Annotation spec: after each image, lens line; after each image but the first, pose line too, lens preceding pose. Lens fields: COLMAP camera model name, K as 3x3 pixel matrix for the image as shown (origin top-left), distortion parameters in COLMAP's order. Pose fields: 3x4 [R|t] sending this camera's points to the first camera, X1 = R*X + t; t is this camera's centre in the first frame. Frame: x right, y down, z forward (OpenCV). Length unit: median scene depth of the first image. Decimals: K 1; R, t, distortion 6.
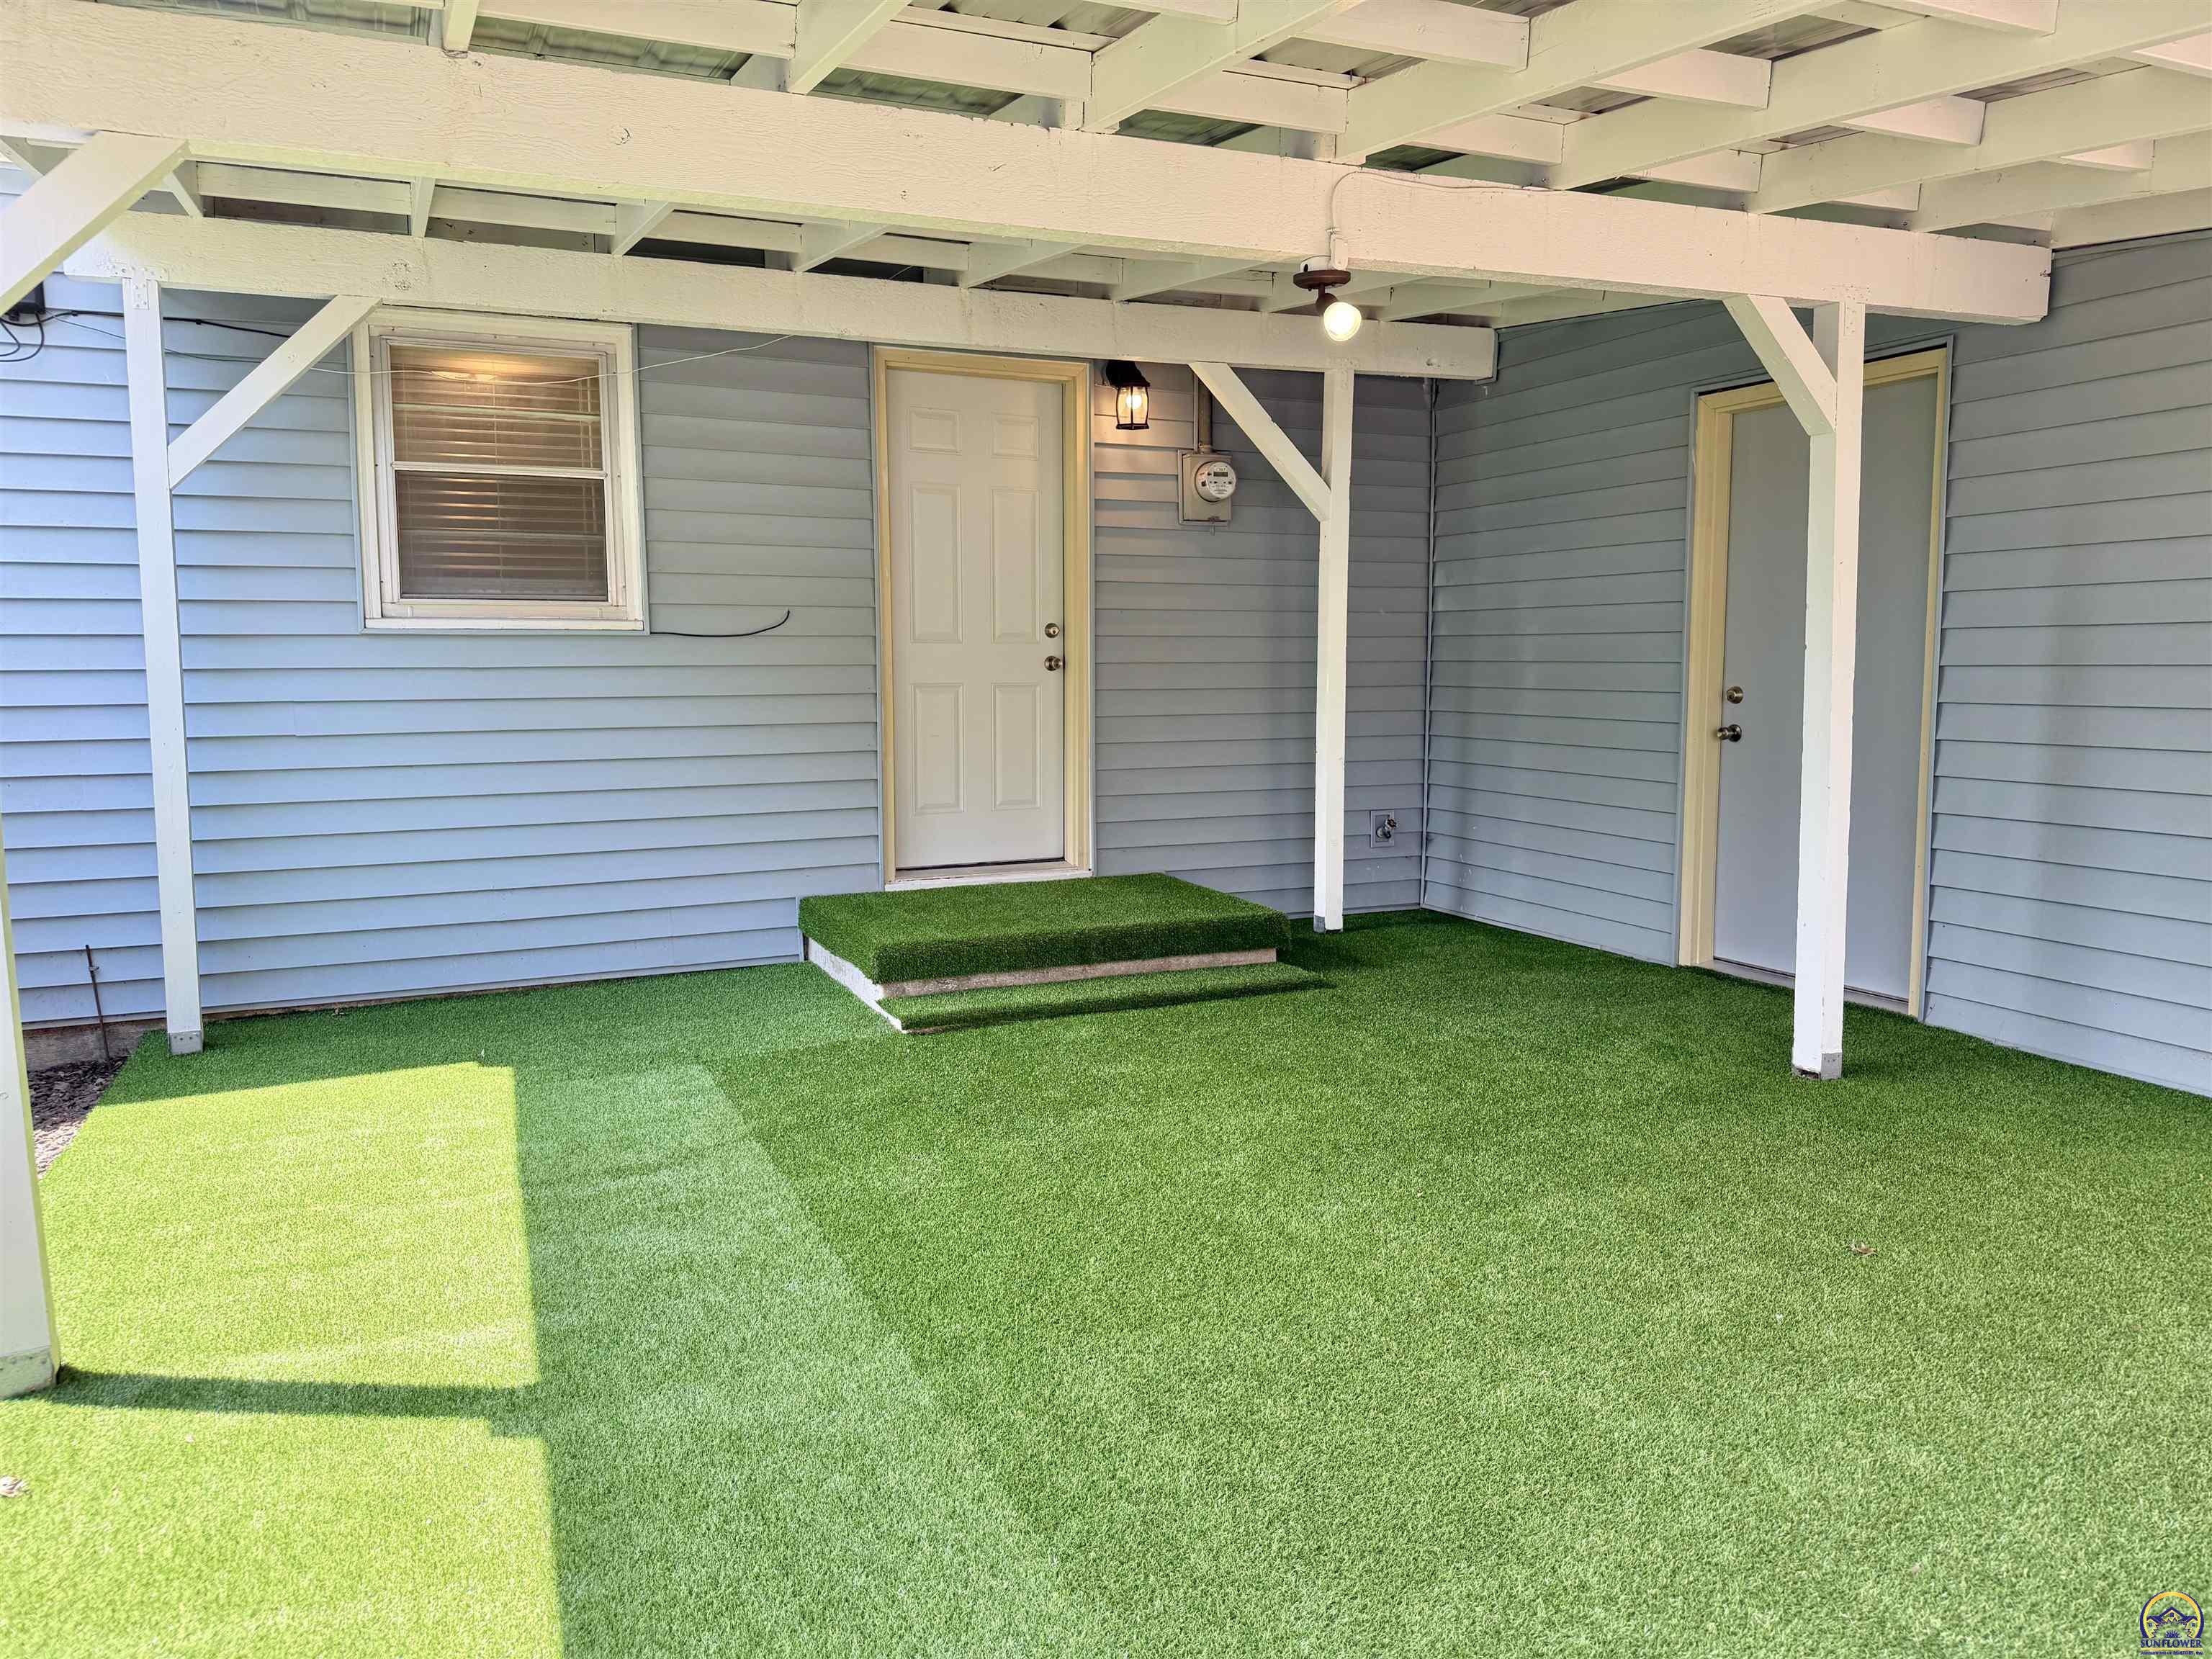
lens RADIAL K [[1558.7, 0, 1118.2], [0, 1558.7, 825.5], [0, 0, 1]] dist [0.112354, -0.175345]
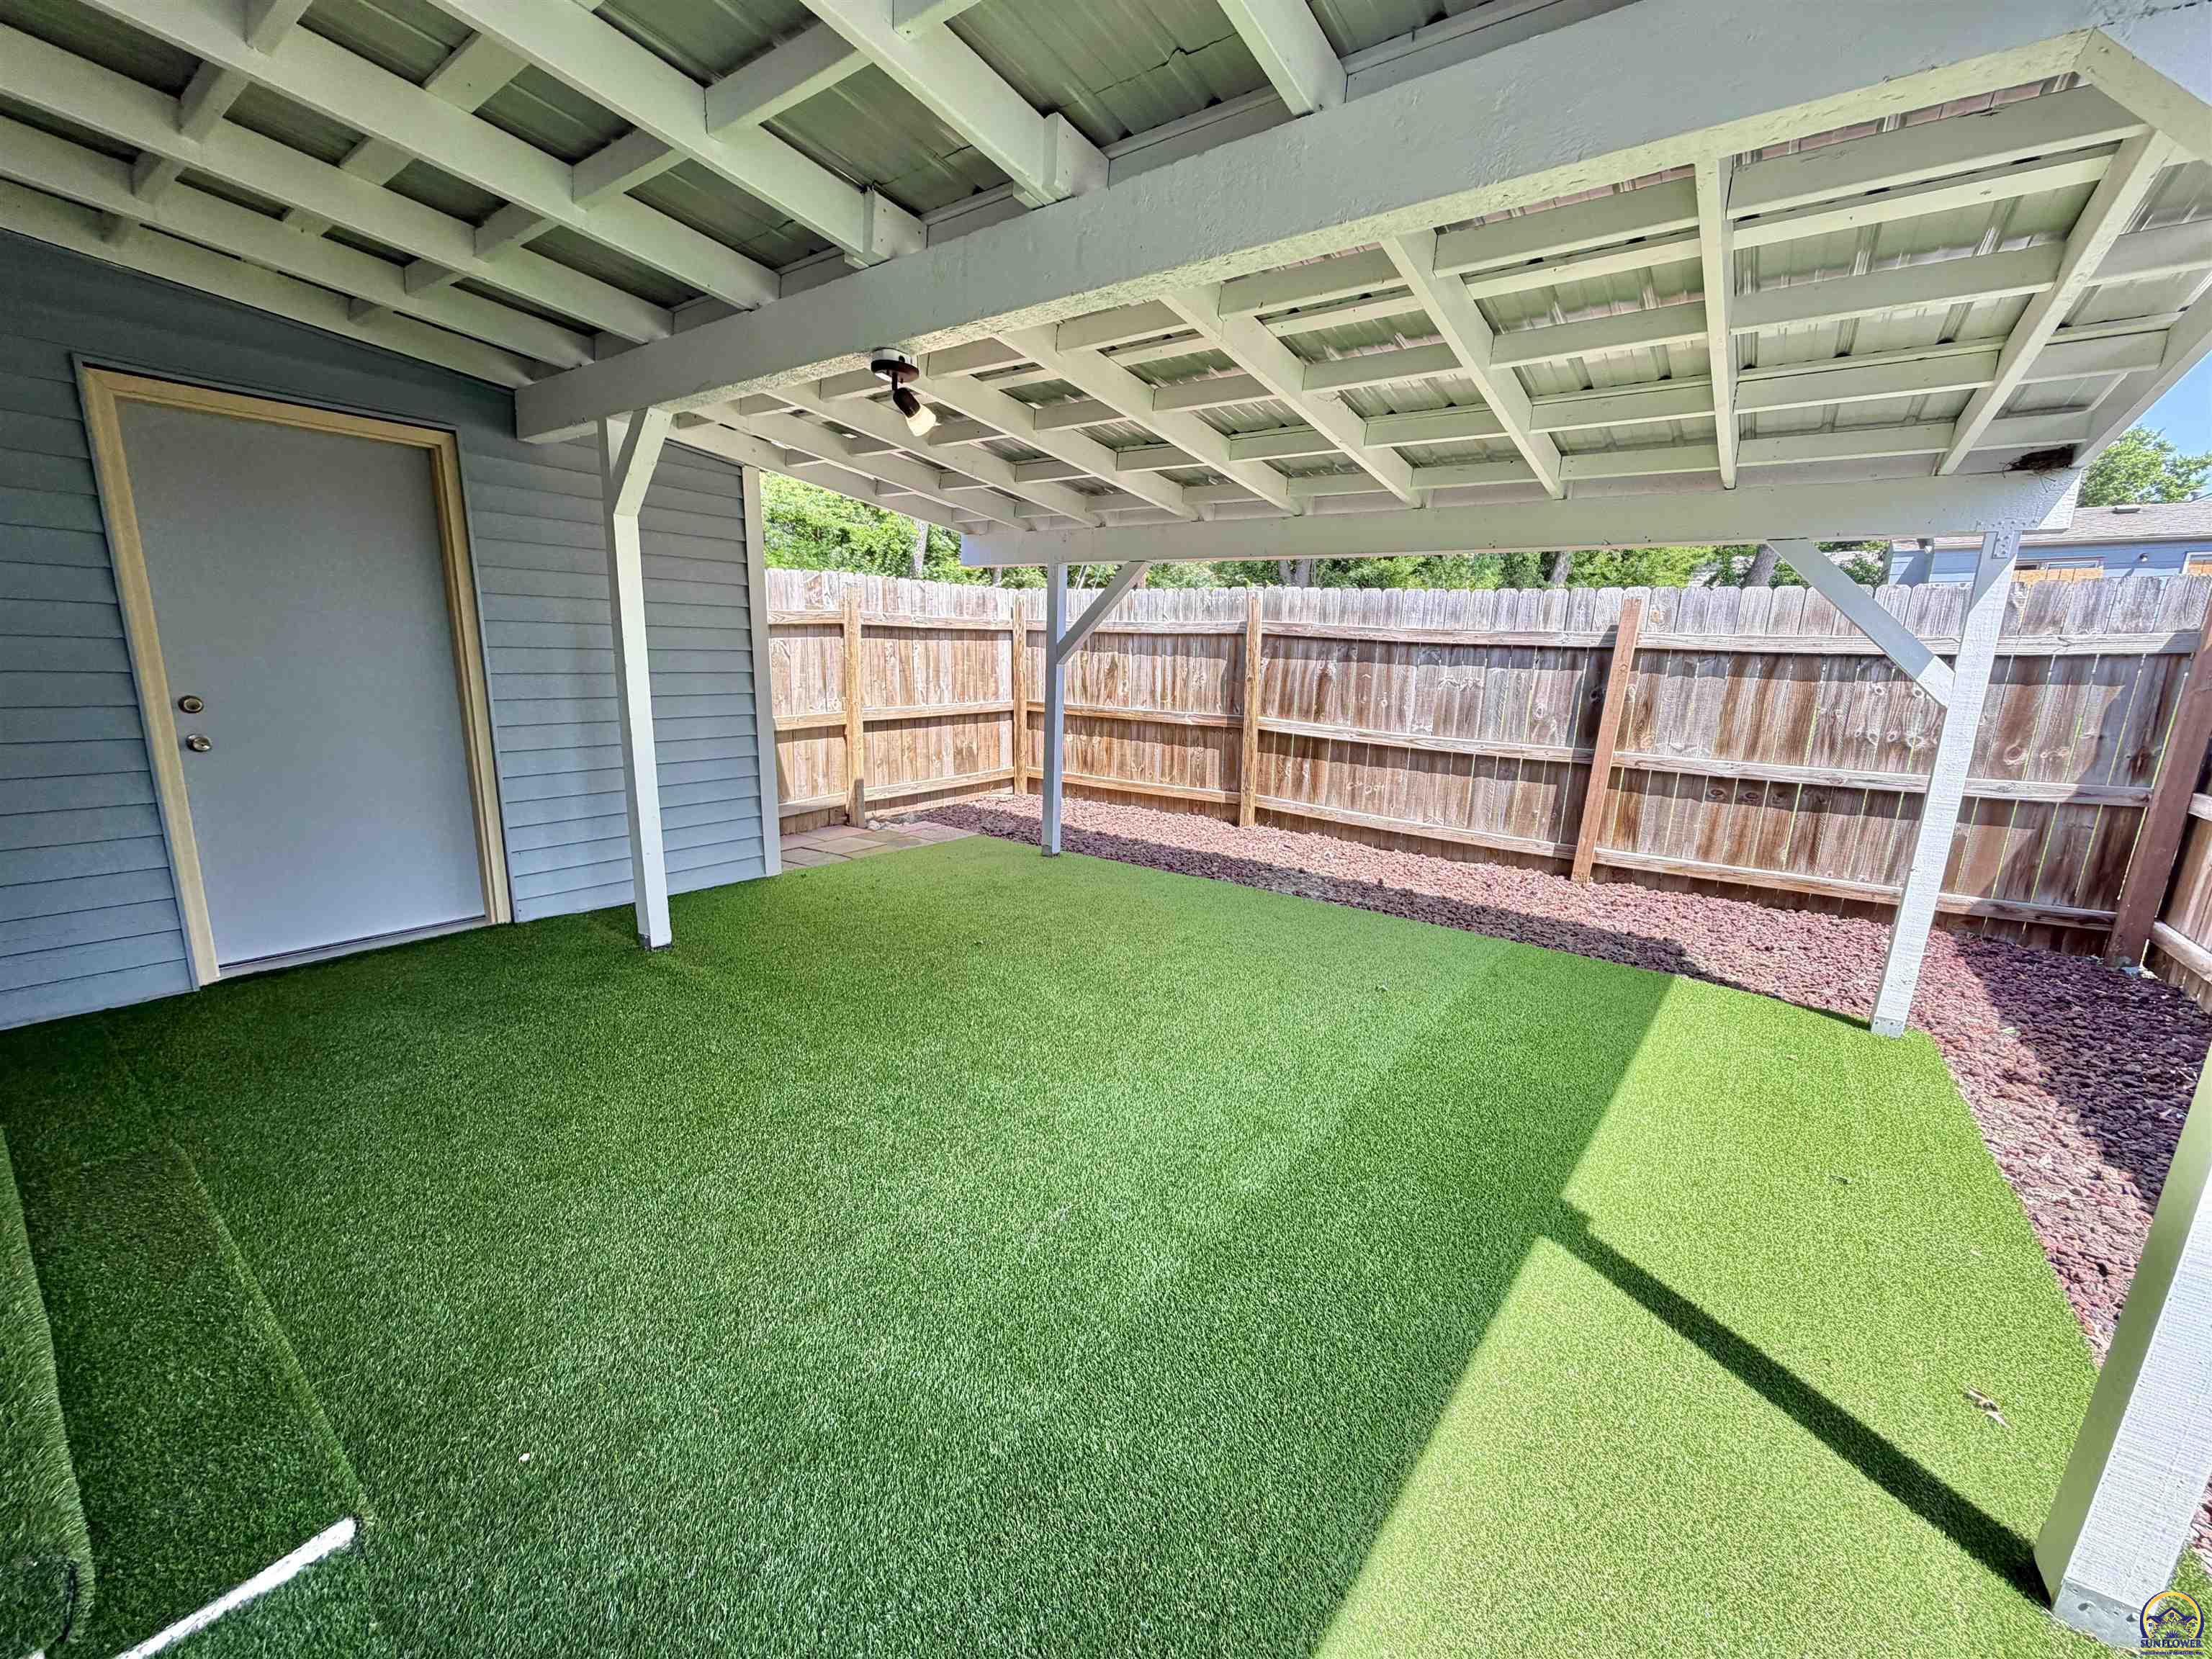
lens RADIAL K [[900.3, 0, 1053.7], [0, 900.3, 838.5], [0, 0, 1]] dist [0.001137, 0.000082]
pose [[-0.462584, -0.203945, 0.862799, -0.473621], [0.054682, 0.964766, 0.257365, -0.154373], [-0.884888, 0.166233, -0.435133, 1.003120]]
